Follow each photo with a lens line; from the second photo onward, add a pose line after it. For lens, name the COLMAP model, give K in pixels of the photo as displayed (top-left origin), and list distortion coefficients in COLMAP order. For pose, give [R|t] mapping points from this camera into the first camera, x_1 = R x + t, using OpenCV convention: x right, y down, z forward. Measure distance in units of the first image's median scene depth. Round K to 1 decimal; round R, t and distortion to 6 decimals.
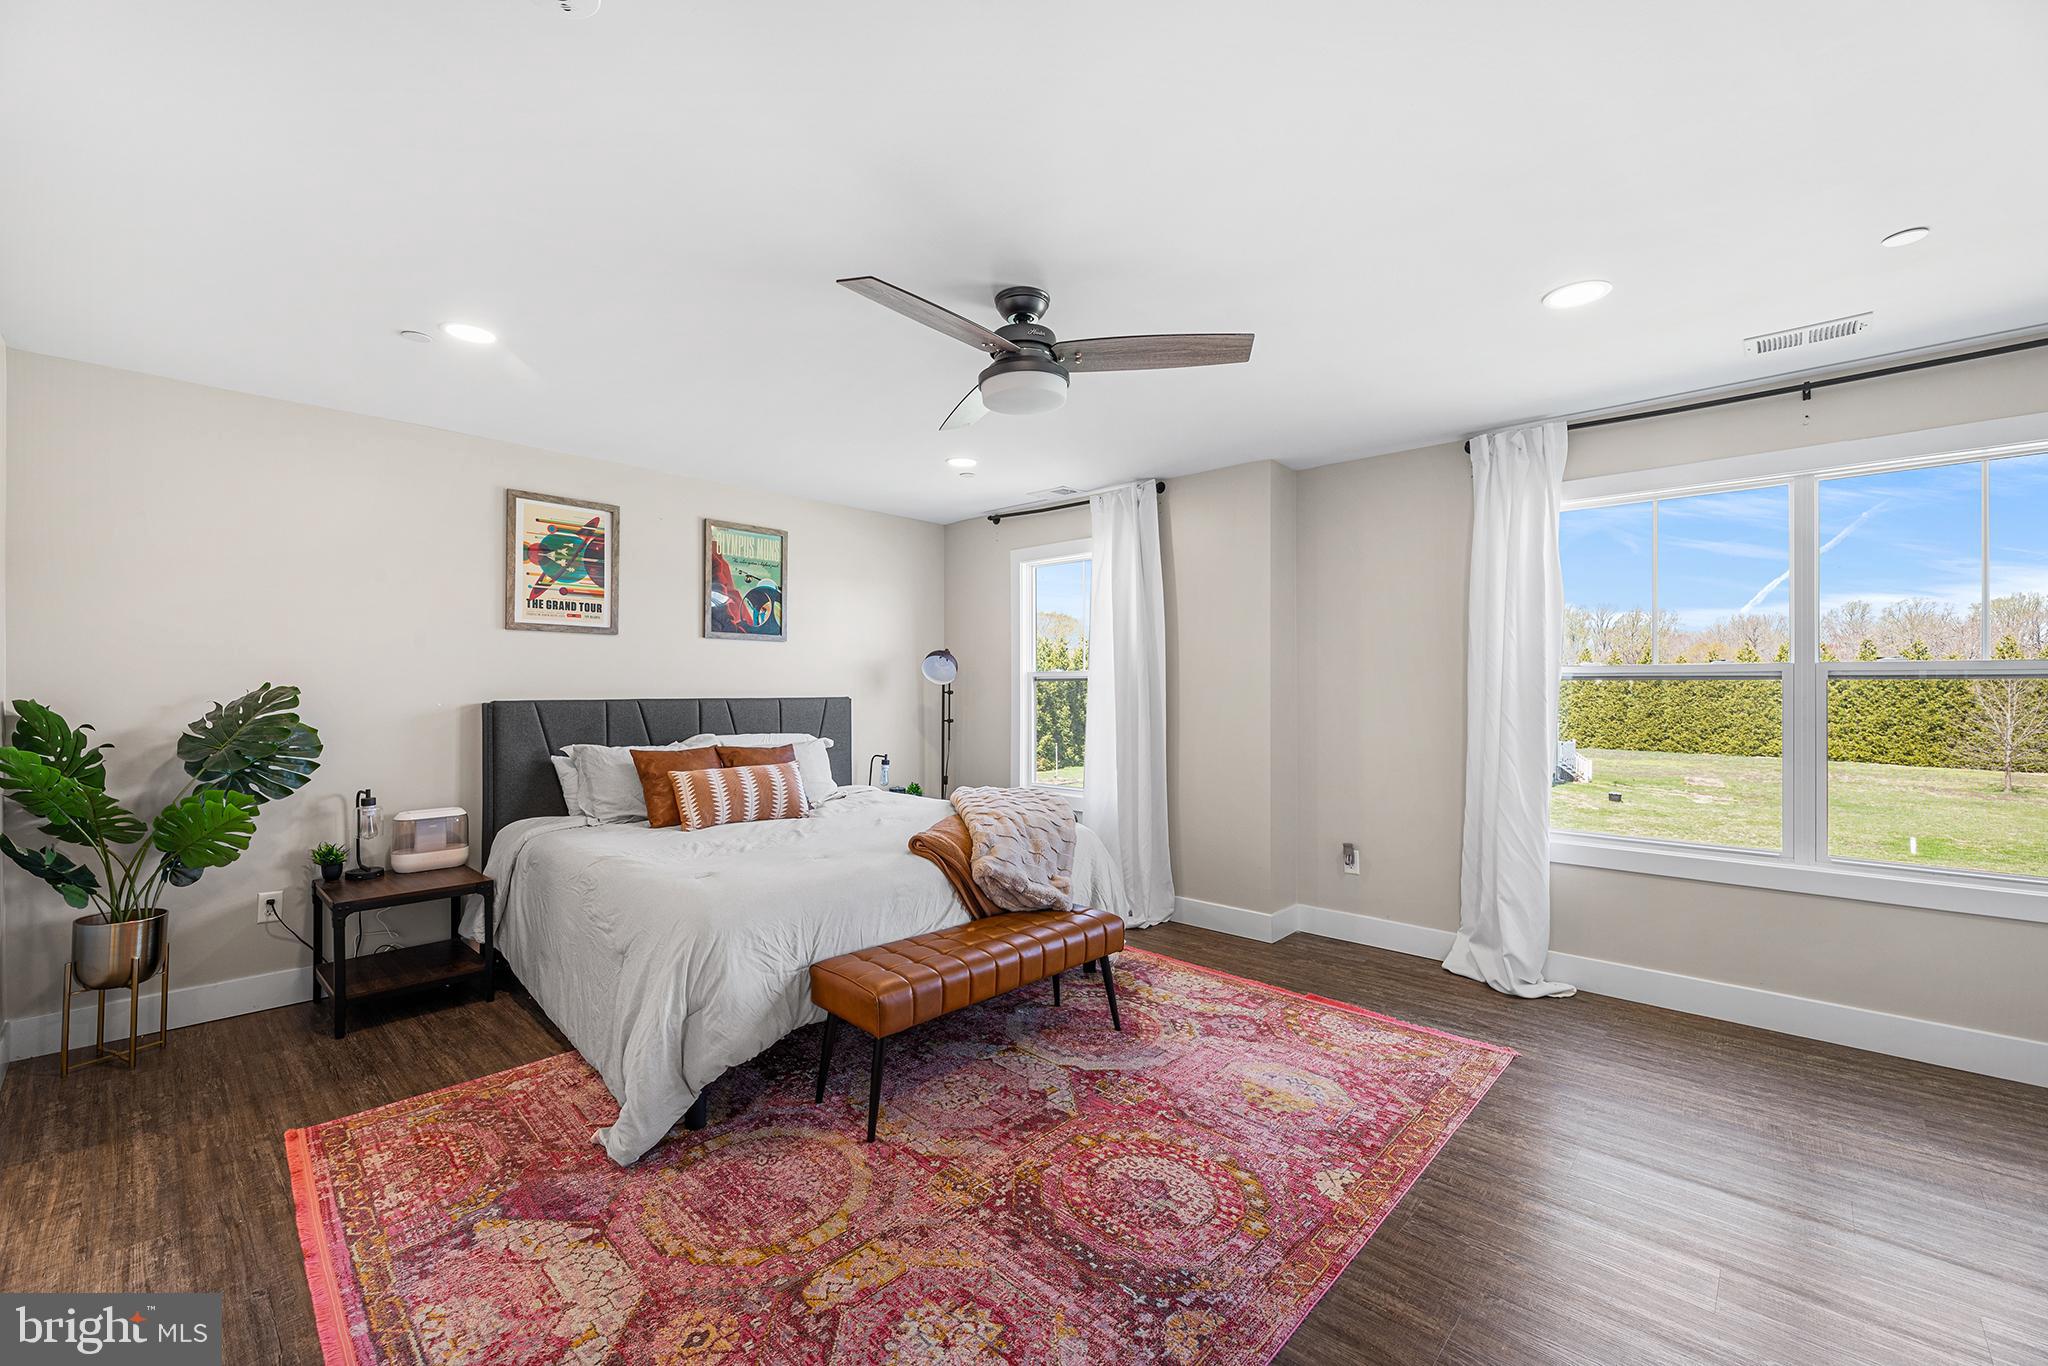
lens RADIAL K [[835.1, 0, 1022.0], [0, 835.1, 664.5], [0, 0, 1]] dist [0.000335, 0.000362]
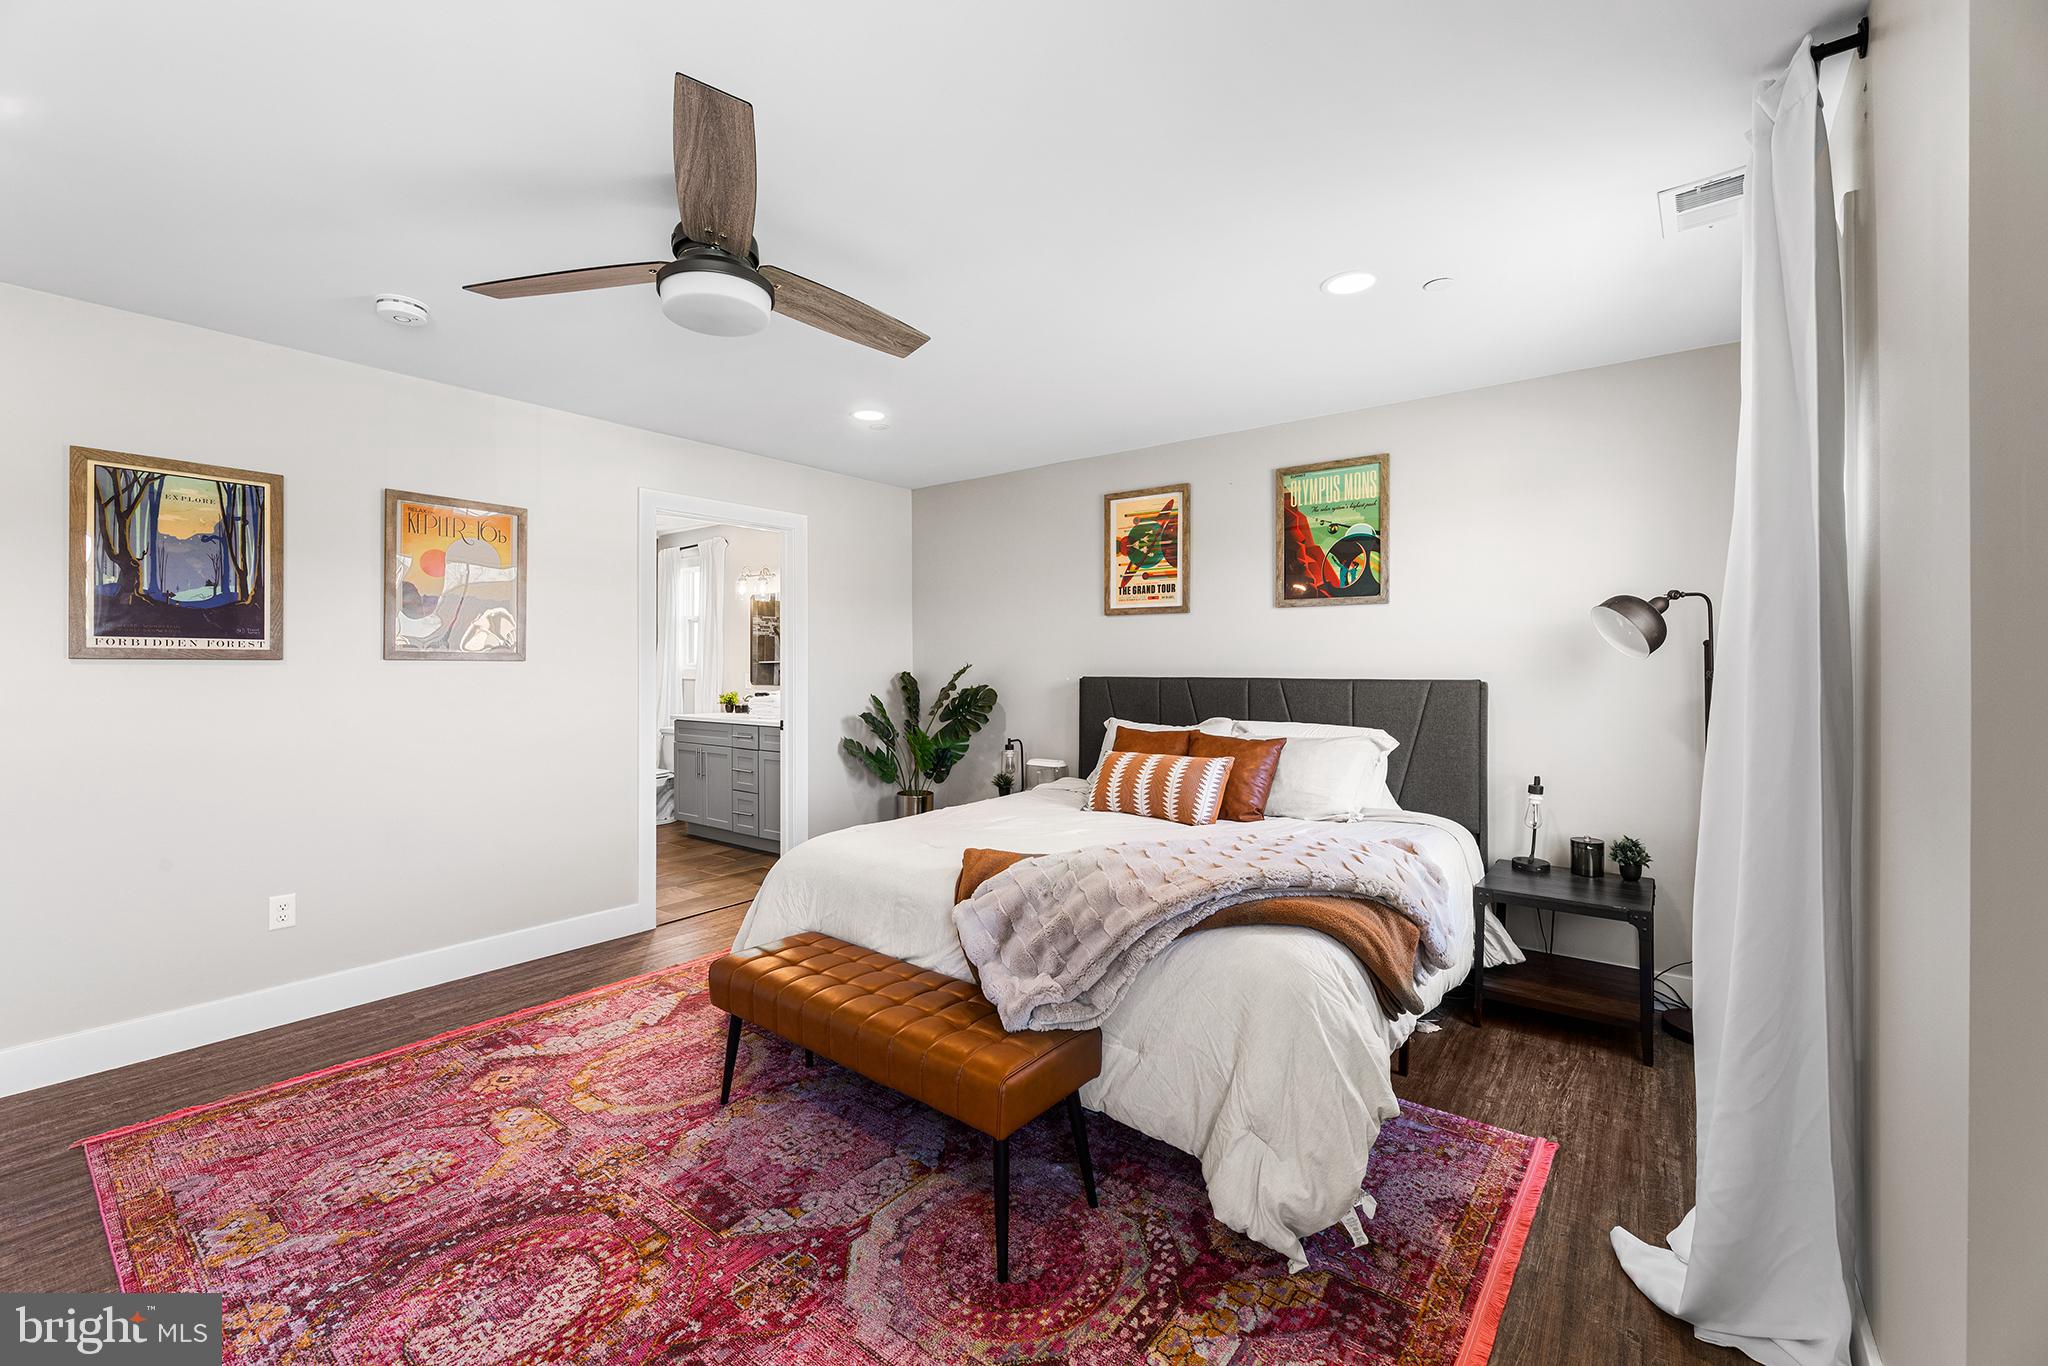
lens RADIAL K [[835.1, 0, 1022.0], [0, 835.1, 664.5], [0, 0, 1]] dist [0.000335, 0.000362]
pose [[0.098012, 0.003932, -0.995177, 0.514772], [0.030587, 0.999508, 0.006961, 0.014161], [0.994715, -0.031122, 0.097844, 0.739237]]
